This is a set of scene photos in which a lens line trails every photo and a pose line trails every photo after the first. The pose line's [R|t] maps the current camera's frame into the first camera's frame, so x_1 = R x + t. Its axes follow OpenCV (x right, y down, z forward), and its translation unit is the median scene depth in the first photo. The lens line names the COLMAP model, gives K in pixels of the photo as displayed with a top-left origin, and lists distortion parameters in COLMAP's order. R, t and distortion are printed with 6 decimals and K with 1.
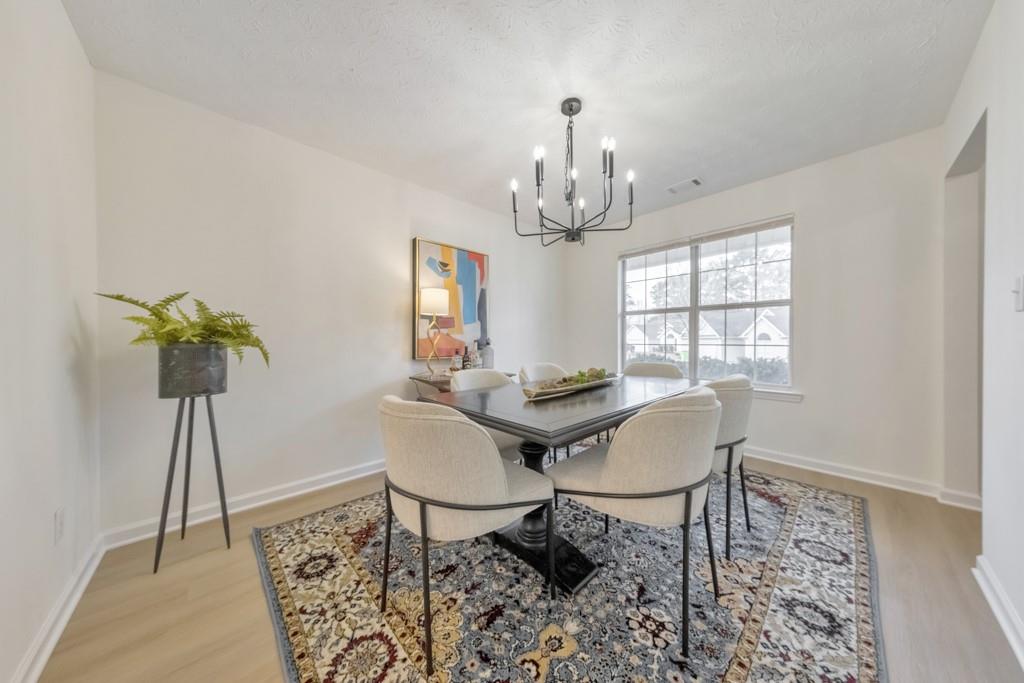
lens RADIAL K [[328.1, 0, 505.6], [0, 328.1, 339.5], [0, 0, 1]] dist [-0.001175, 0.000060]
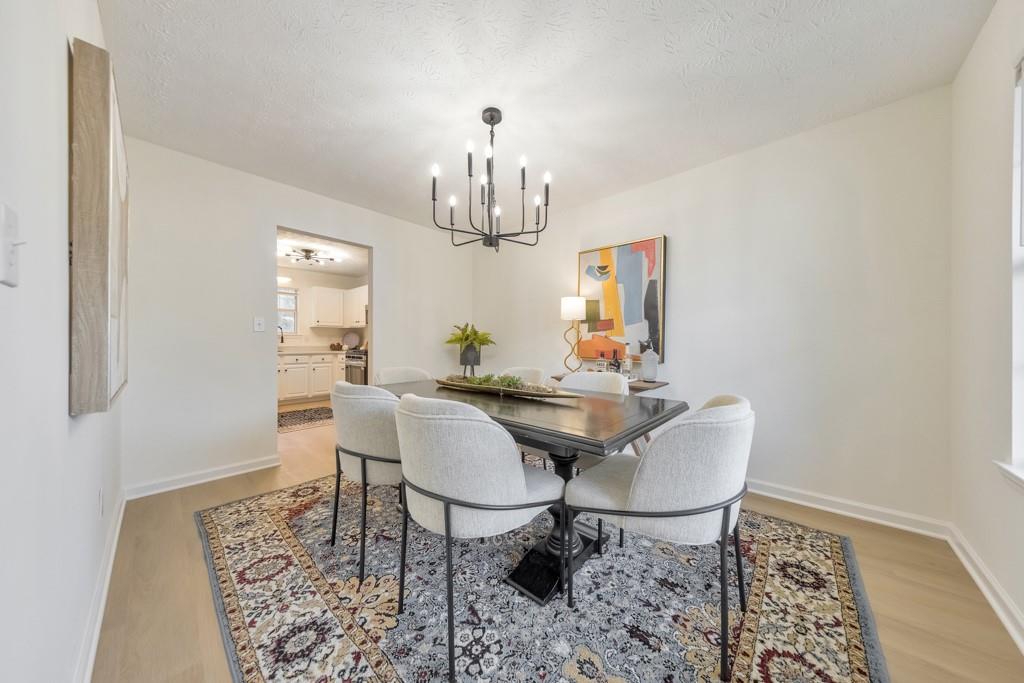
lens RADIAL K [[328.1, 0, 510.9], [0, 328.1, 339.3], [0, 0, 1]] dist [-0.001175, 0.000060]
pose [[0.063790, 0.000664, -0.997963, 1.684306], [0.000539, 1.000000, 0.000700, -0.017853], [0.997963, -0.000582, 0.063790, 1.360878]]
